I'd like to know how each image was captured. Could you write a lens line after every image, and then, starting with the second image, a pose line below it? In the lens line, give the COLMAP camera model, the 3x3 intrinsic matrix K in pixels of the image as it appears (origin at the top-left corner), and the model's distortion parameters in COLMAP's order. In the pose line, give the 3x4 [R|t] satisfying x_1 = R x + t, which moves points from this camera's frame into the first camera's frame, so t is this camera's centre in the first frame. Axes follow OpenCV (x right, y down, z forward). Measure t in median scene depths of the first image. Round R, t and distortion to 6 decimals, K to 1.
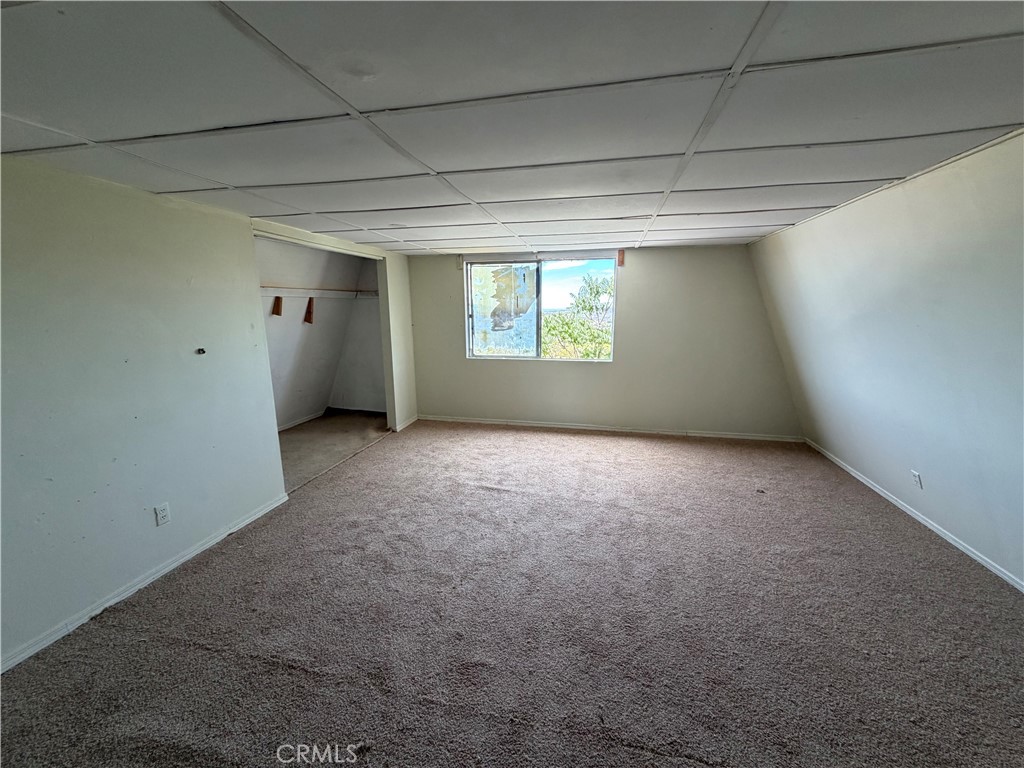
lens RADIAL K [[407.1, 0, 511.0], [0, 407.1, 386.0], [0, 0, 1]] dist [-0.002248, 0.000162]
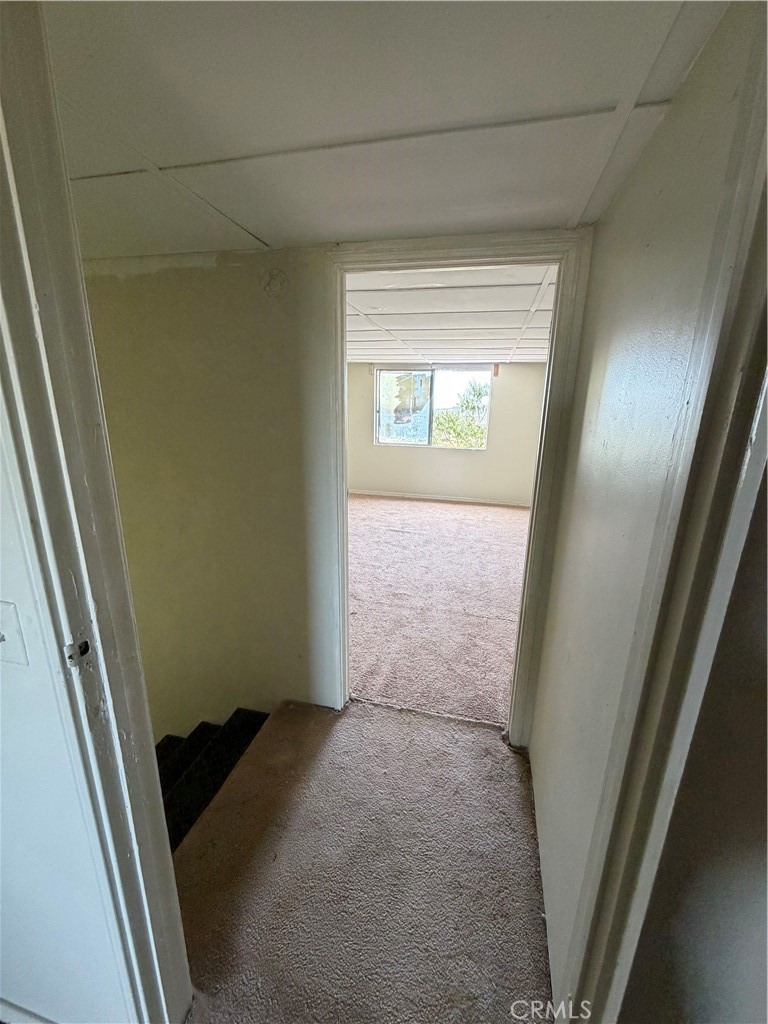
lens RADIAL K [[407.1, 0, 388.5], [0, 407.1, 509.9], [0, 0, 1]] dist [-0.002248, 0.000162]
pose [[0.999481, 0.031764, -0.005449, -0.050294], [-0.031353, 0.997480, 0.063650, 0.056426], [0.007457, -0.063446, 0.997957, -0.310728]]
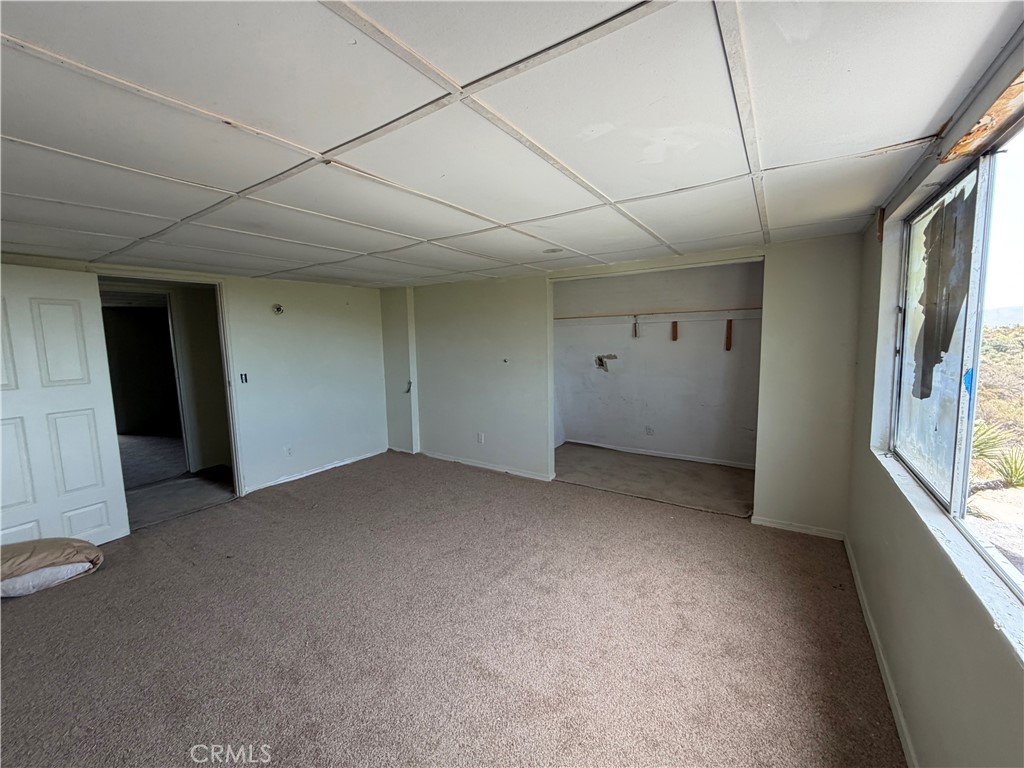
lens RADIAL K [[407.1, 0, 509.5], [0, 407.1, 378.0], [0, 0, 1]] dist [-0.002248, 0.000162]
pose [[-0.354756, 0.114067, -0.927975, 0.423052], [-0.156078, 0.971377, 0.179069, -0.162289], [0.921839, 0.208362, -0.326799, 0.788200]]
